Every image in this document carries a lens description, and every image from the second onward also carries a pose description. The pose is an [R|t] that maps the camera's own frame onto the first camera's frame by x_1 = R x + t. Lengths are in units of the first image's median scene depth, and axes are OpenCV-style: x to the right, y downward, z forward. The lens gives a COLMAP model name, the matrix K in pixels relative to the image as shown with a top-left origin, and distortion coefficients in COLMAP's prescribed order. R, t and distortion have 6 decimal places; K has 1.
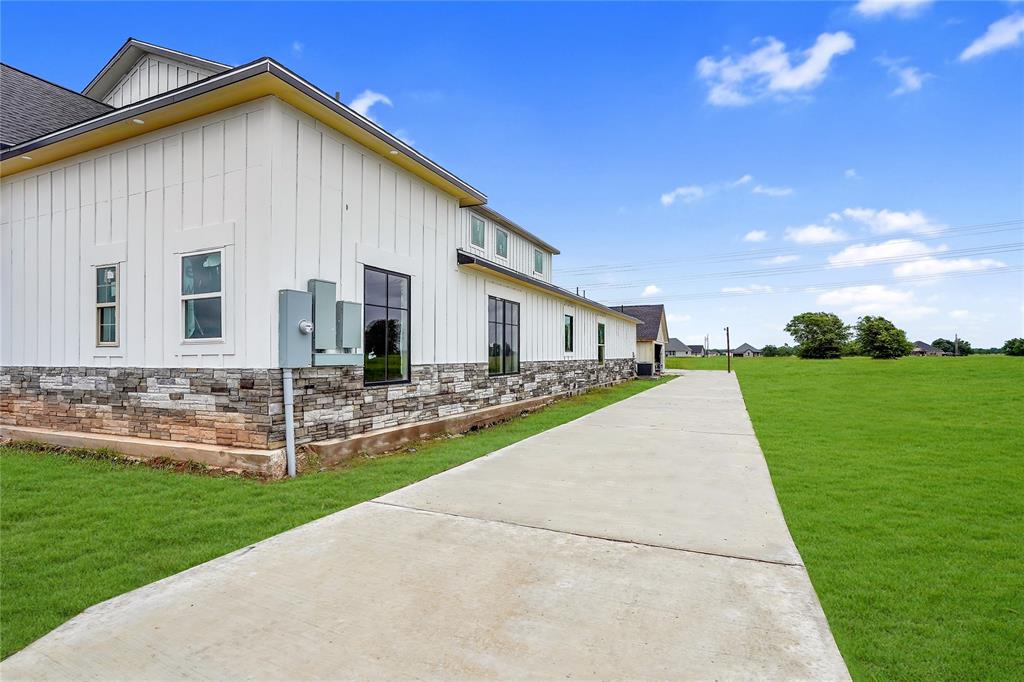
lens RADIAL K [[501.3, 0, 512.0], [0, 501.3, 341.0], [0, 0, 1]] dist [-0.051021, 0.025222]
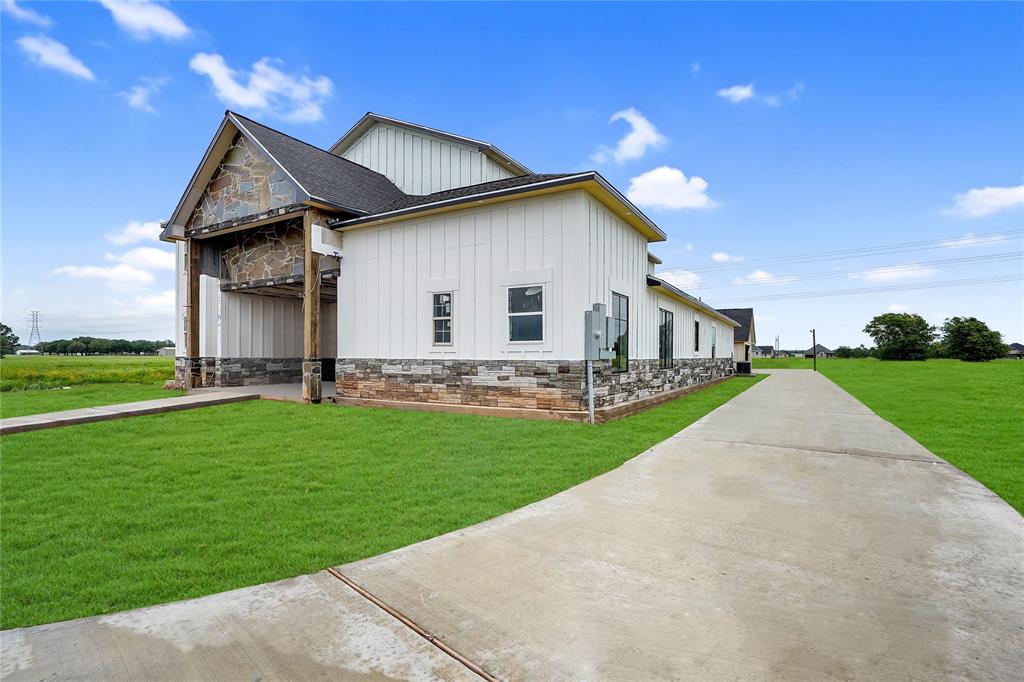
lens RADIAL K [[501.3, 0, 512.0], [0, 501.3, 341.0], [0, 0, 1]] dist [-0.051021, 0.025222]
pose [[0.994214, 0.005390, -0.107285, -0.328073], [-0.005196, 0.999984, 0.002092, -0.005619], [0.107295, -0.001523, 0.994226, -0.386095]]
